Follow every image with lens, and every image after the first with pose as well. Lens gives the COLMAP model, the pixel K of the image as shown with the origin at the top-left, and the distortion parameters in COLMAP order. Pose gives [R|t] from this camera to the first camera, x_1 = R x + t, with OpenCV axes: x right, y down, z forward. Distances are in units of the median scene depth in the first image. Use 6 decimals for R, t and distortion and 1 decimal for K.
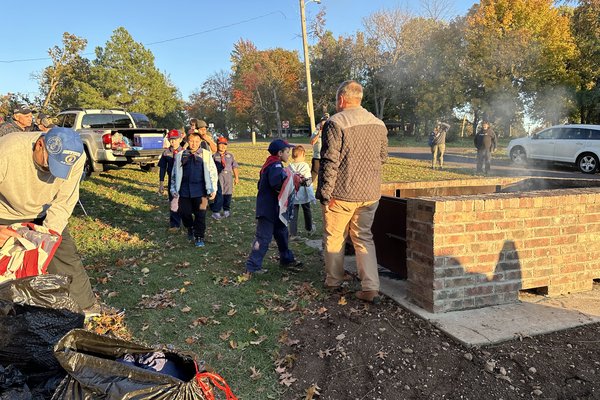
lens RADIAL K [[416.0, 0, 300.5], [0, 416.0, 197.9], [0, 0, 1]] dist [0.036068, -0.049958]
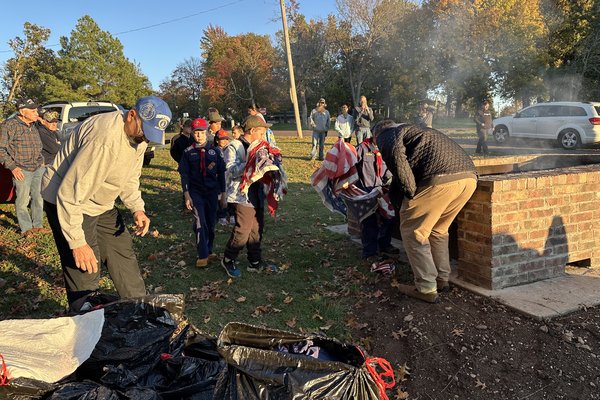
lens RADIAL K [[416.0, 0, 300.5], [0, 416.0, 197.9], [0, 0, 1]] dist [0.036068, -0.049958]
pose [[0.997745, -0.043515, 0.051107, -0.184404], [0.041842, 0.998567, 0.033357, -0.004178], [-0.052486, -0.031143, 0.998136, 0.004099]]
